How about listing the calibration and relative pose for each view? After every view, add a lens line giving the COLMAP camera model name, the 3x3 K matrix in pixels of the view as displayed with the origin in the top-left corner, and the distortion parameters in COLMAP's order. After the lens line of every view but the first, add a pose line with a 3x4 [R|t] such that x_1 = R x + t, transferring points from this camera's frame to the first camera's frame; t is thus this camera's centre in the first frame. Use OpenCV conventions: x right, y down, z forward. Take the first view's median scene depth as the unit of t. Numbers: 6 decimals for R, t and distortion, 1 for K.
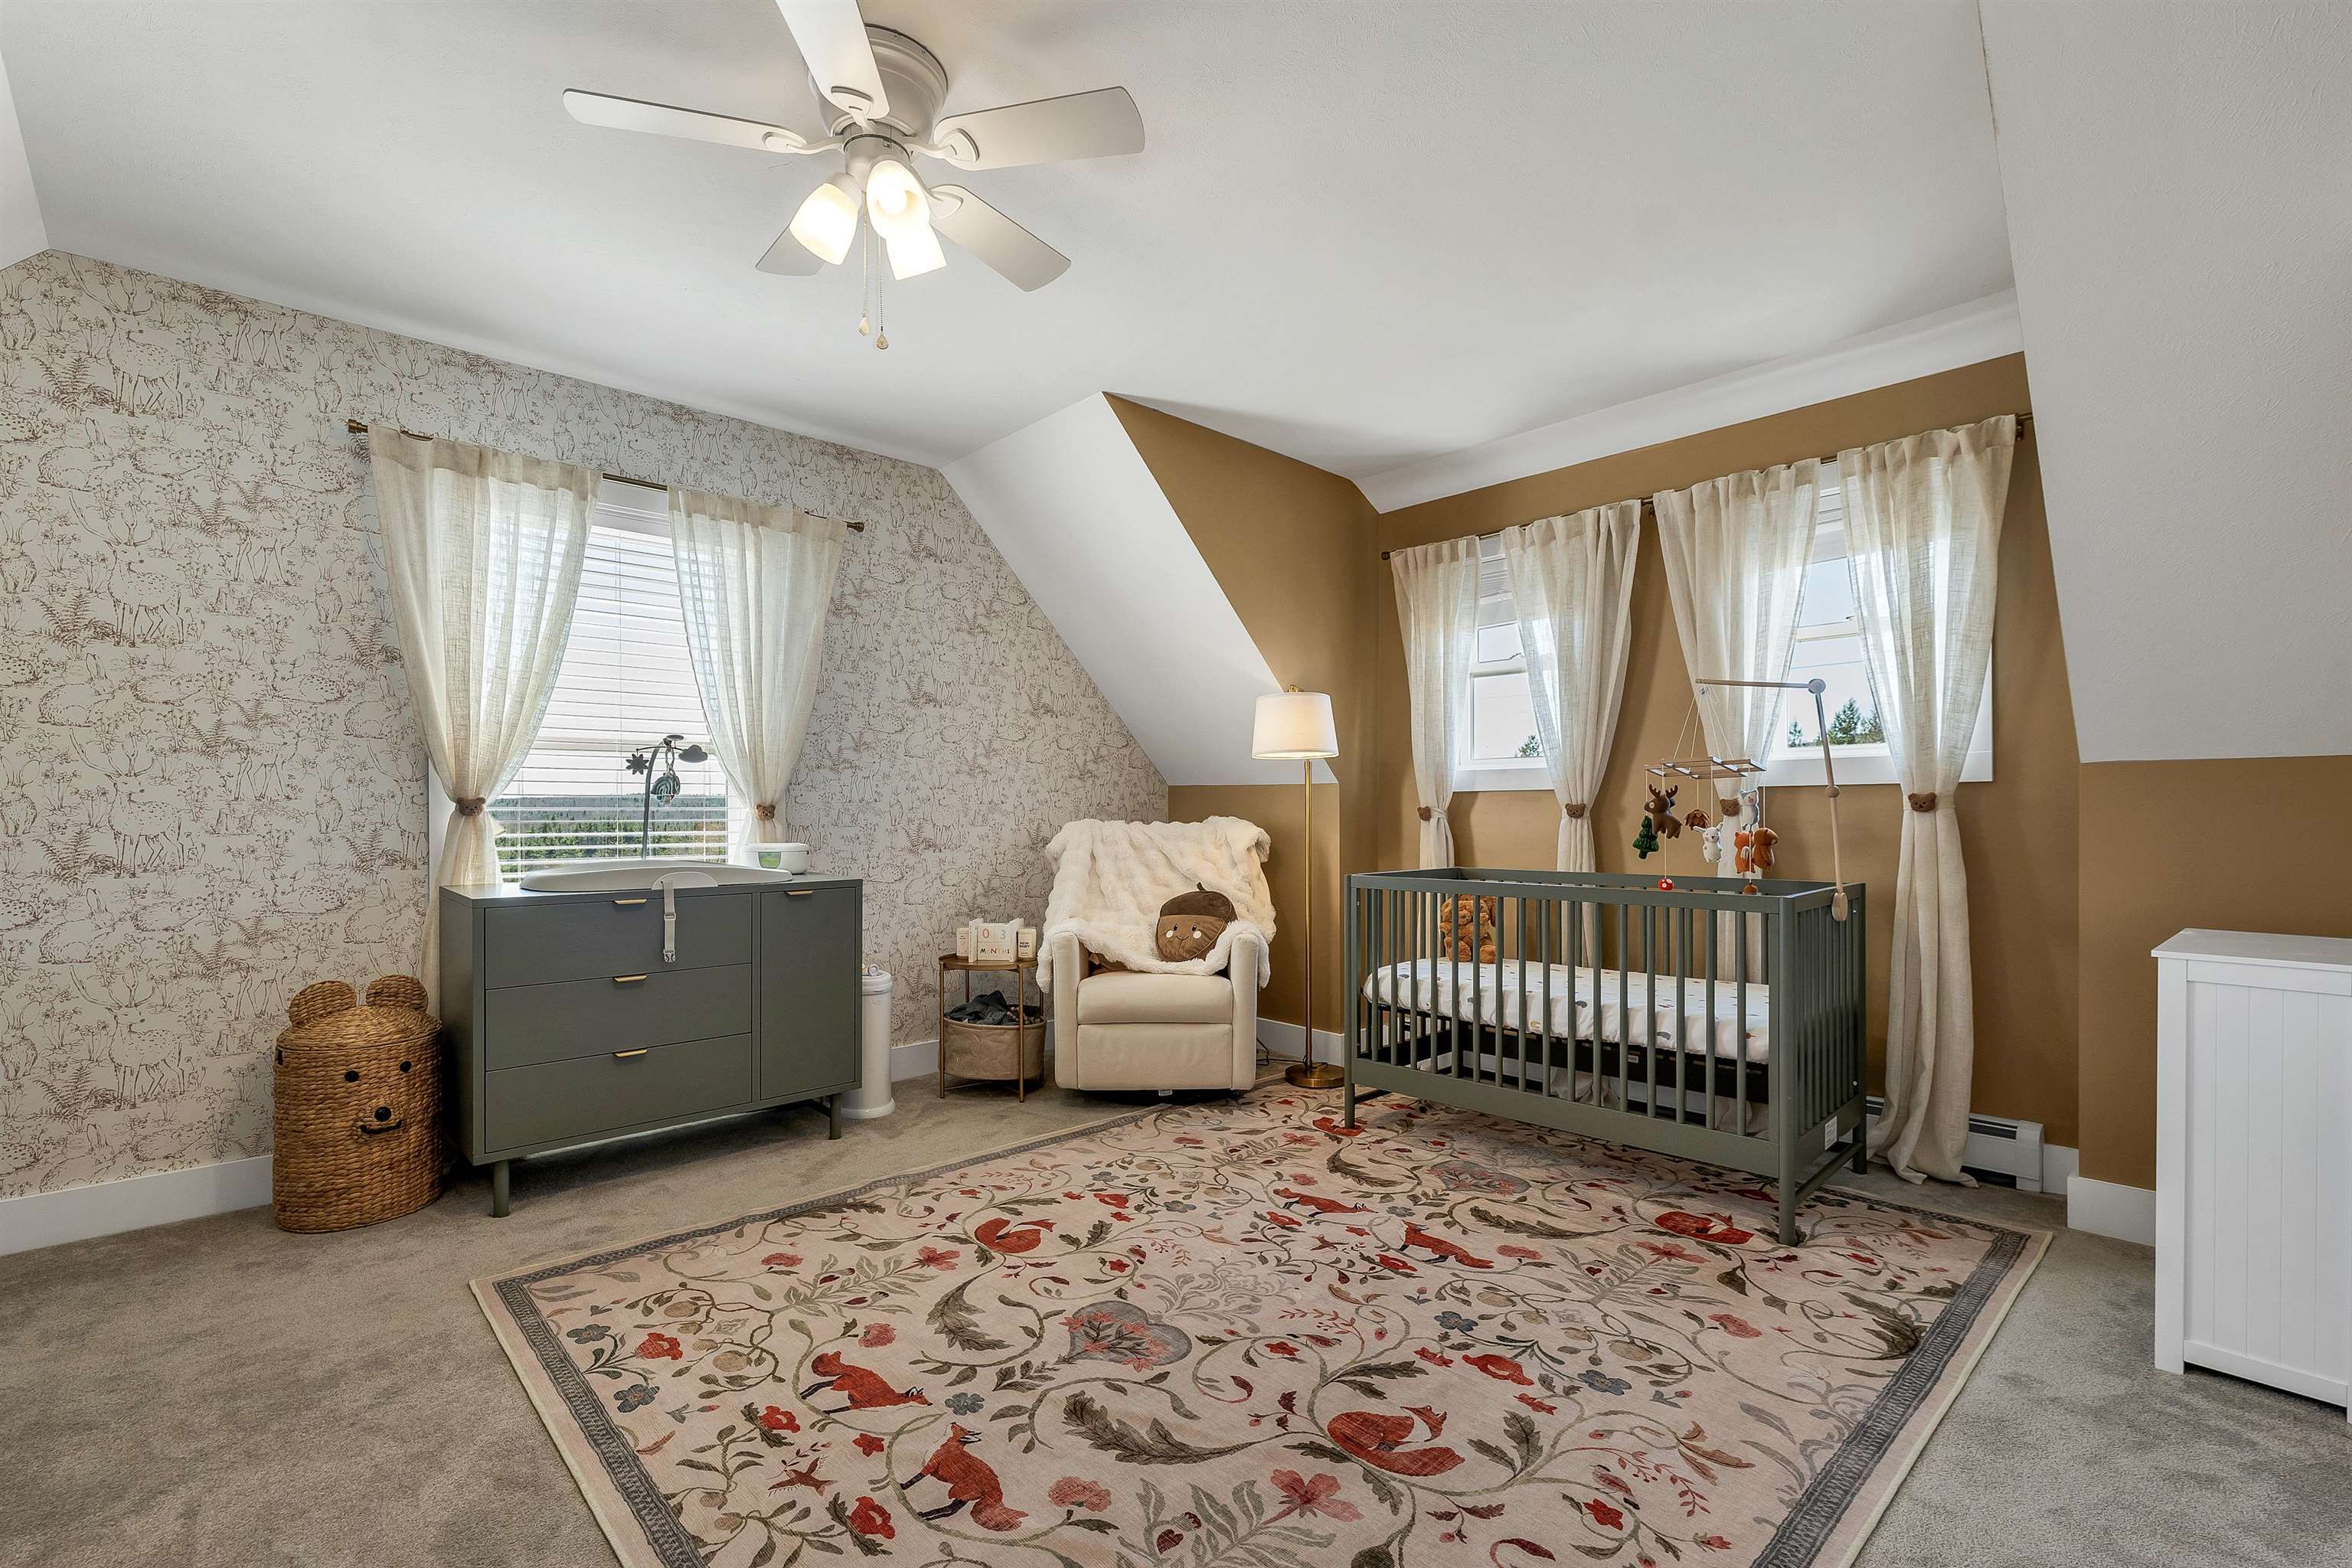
lens RADIAL K [[1037.6, 0, 1147.2], [0, 1037.6, 815.5], [0, 0, 1]] dist [0.001373, 0.000289]
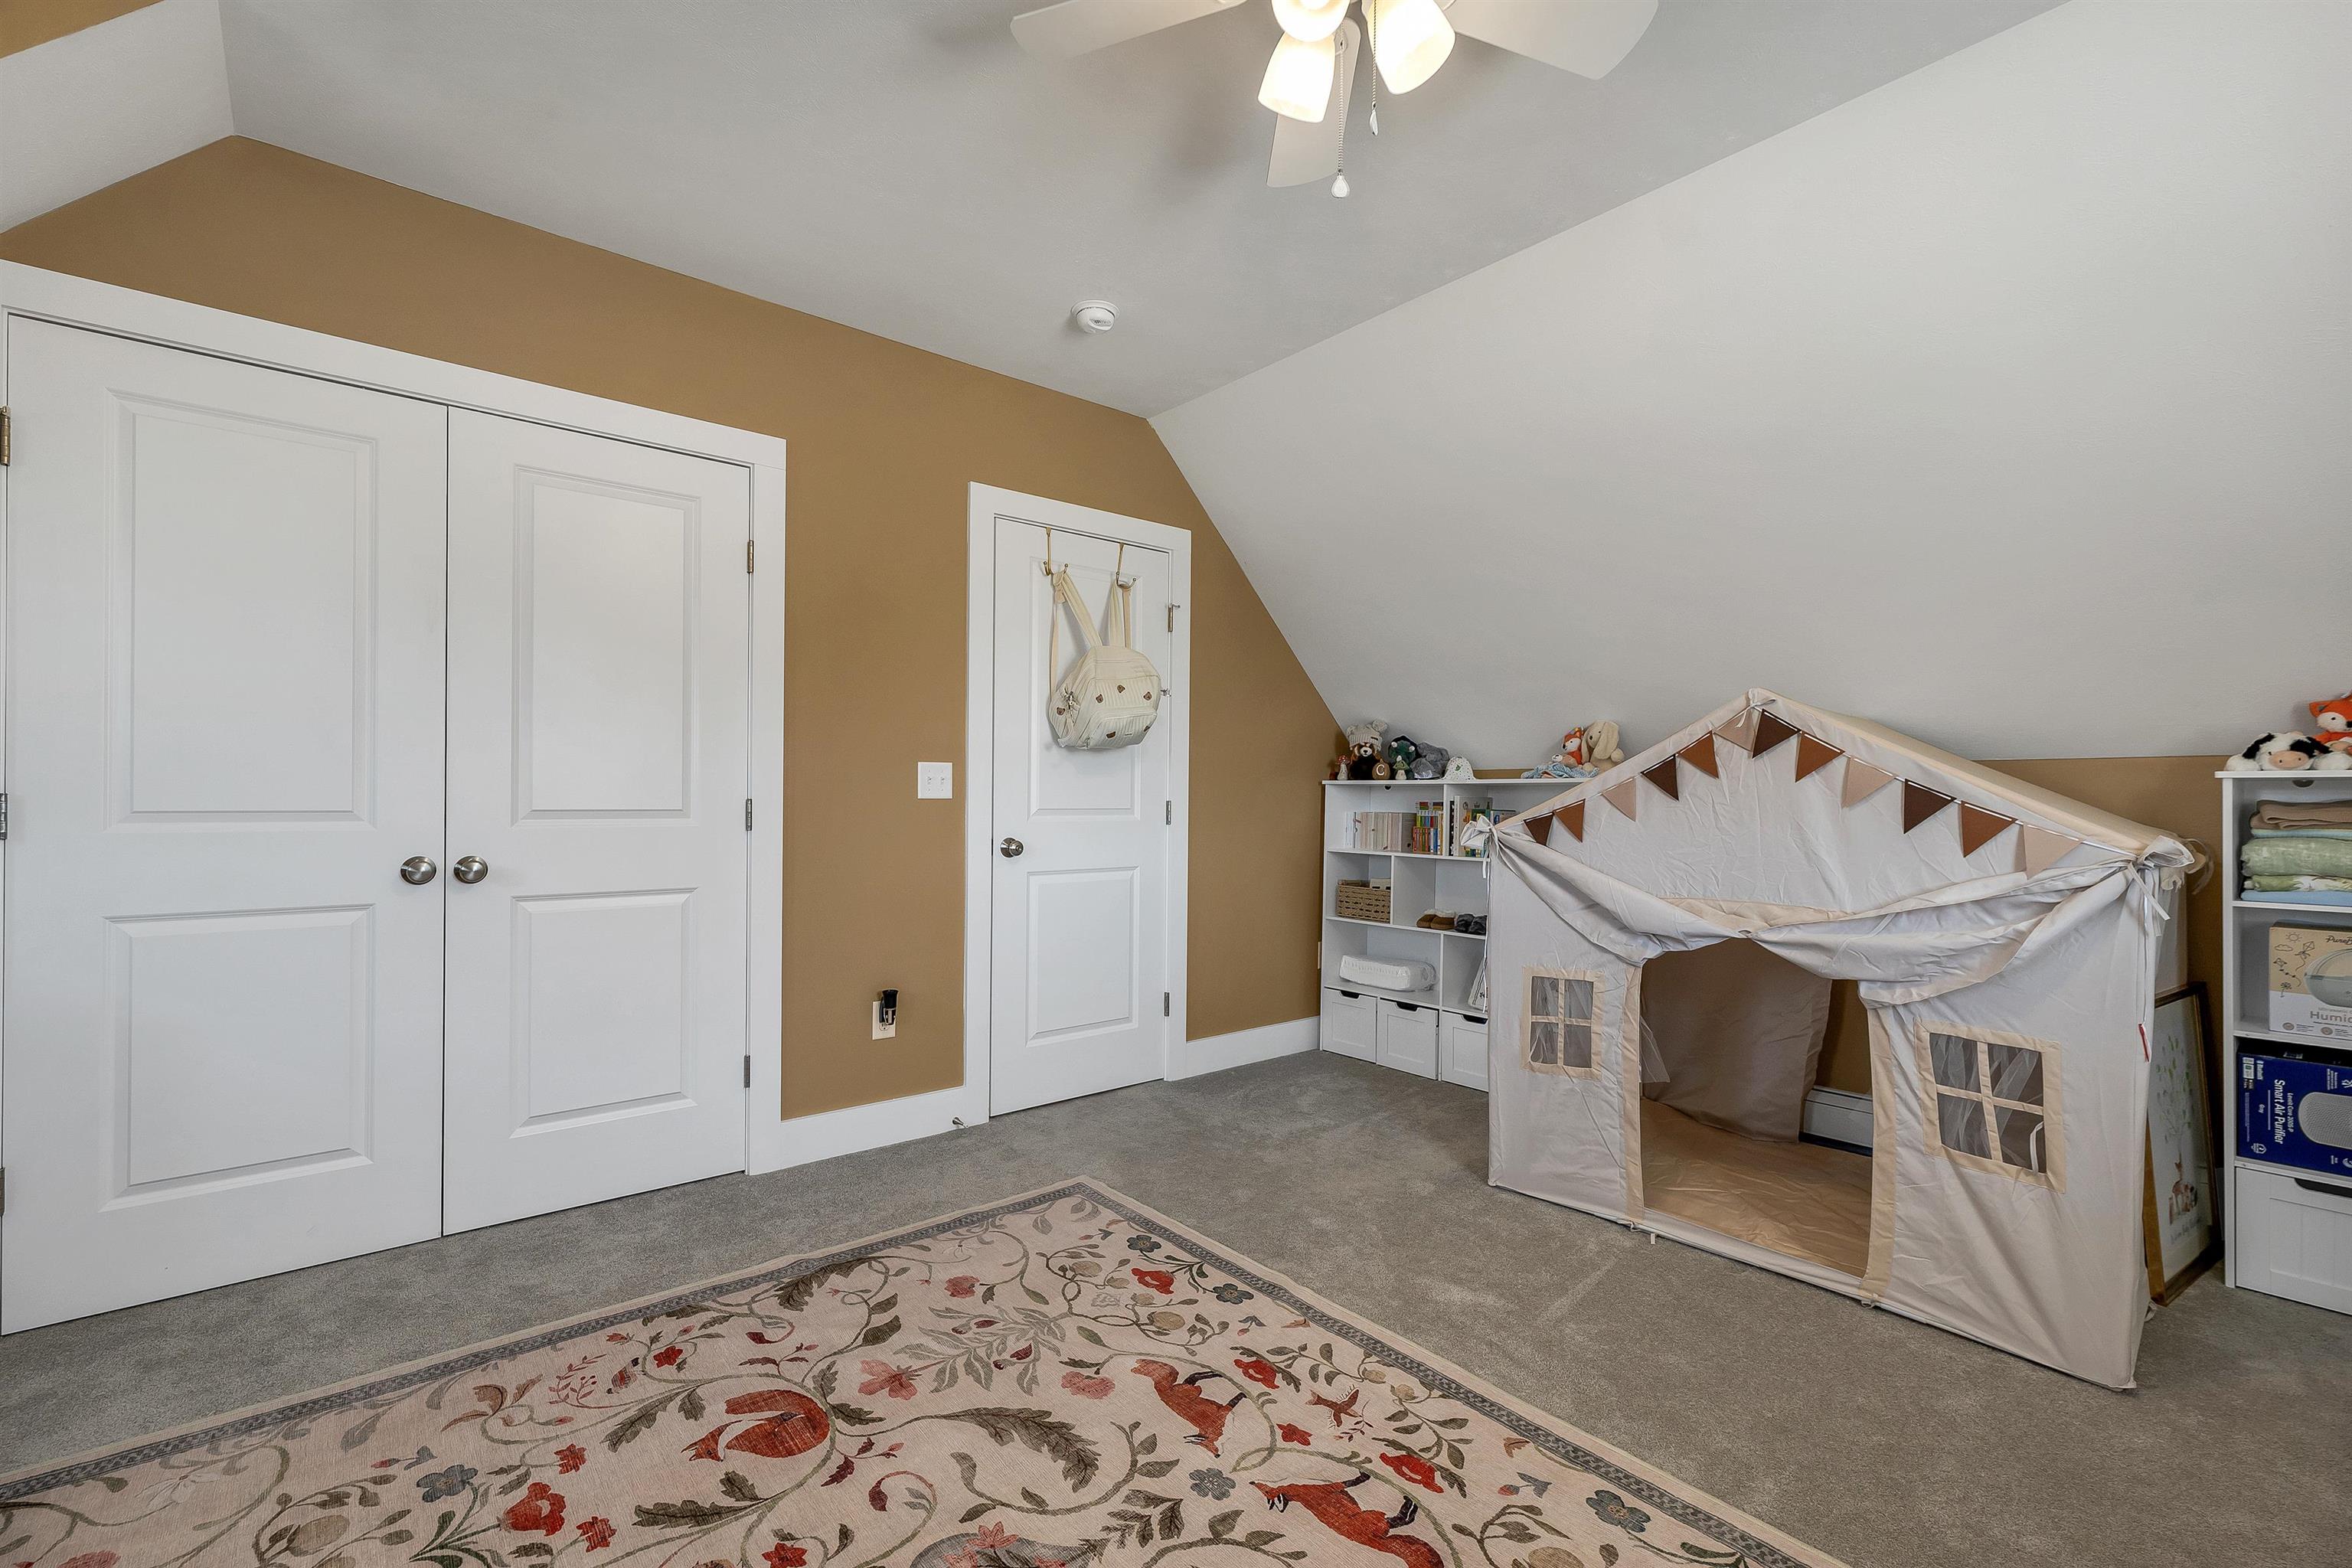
lens RADIAL K [[1017.9, 0, 1179.2], [0, 1017.9, 801.3], [0, 0, 1]] dist [0.003613, 0.000352]
pose [[-0.999649, -0.003802, 0.026226, -0.132189], [-0.003587, 0.999960, 0.008237, -0.005495], [-0.026257, 0.008140, -0.999622, 1.447895]]
